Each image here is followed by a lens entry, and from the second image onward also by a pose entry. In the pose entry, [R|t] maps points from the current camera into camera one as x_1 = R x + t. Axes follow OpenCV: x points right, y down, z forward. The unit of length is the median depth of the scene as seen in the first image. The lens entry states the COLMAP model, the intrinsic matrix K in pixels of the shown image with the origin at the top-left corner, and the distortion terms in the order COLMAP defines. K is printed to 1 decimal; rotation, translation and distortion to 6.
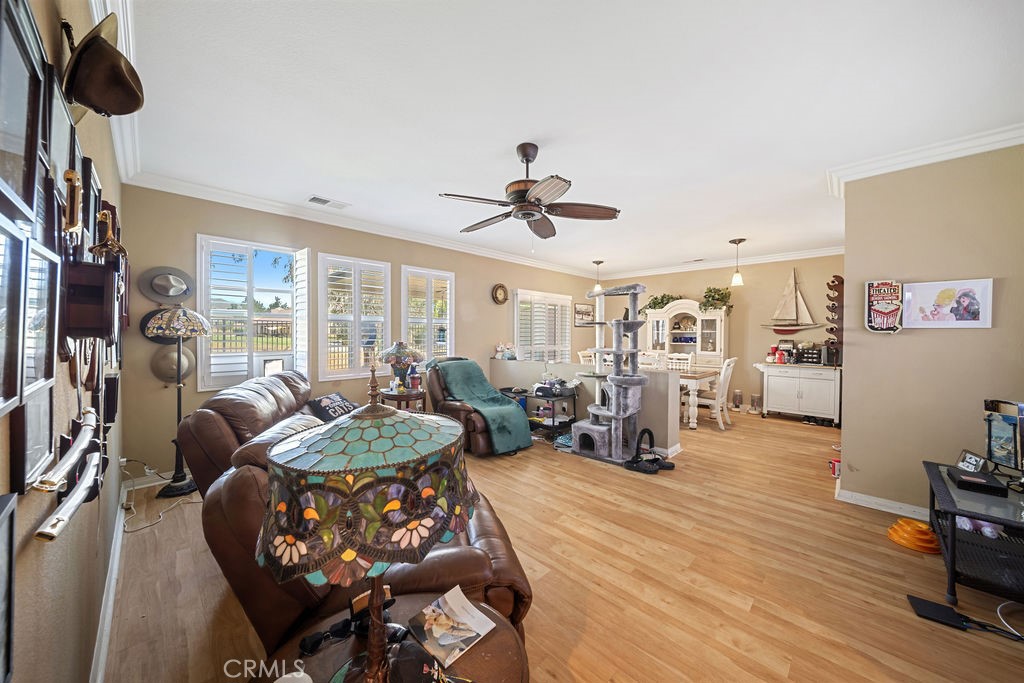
lens RADIAL K [[363.1, 0, 508.5], [0, 363.1, 328.5], [0, 0, 1]] dist [-0.001037, -0.000208]
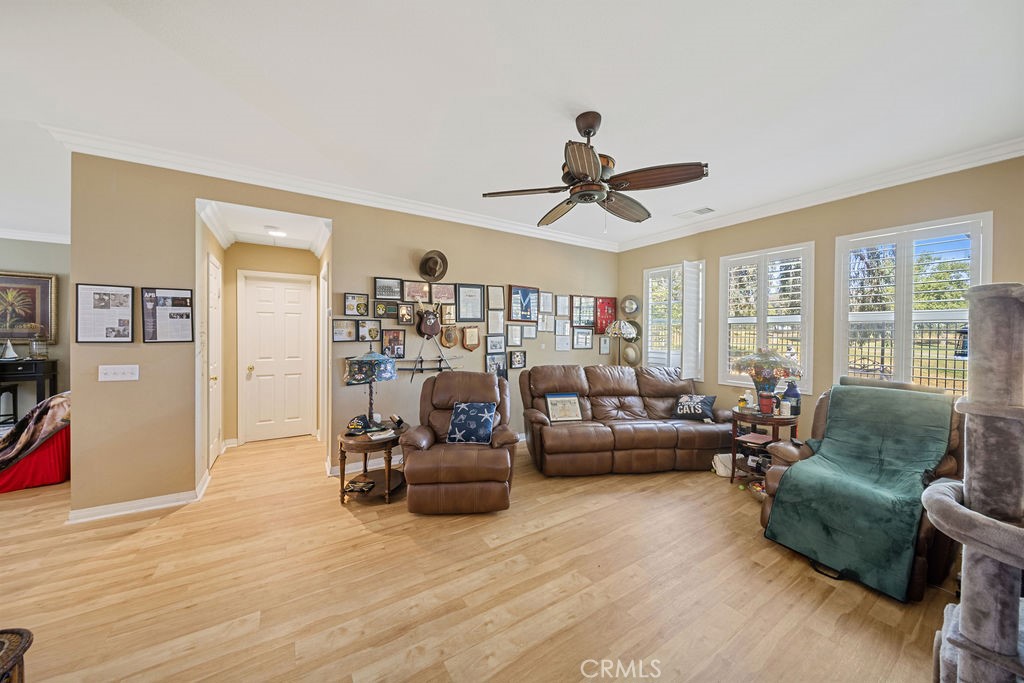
lens RADIAL K [[363.4, 0, 519.6], [0, 363.4, 337.1], [0, 0, 1]] dist [-0.000948, -0.000173]
pose [[-0.215749, 0.007829, -0.976417, 0.915183], [0.000347, 0.999968, 0.007941, 0.008165], [0.976449, 0.001374, -0.215745, 1.027770]]
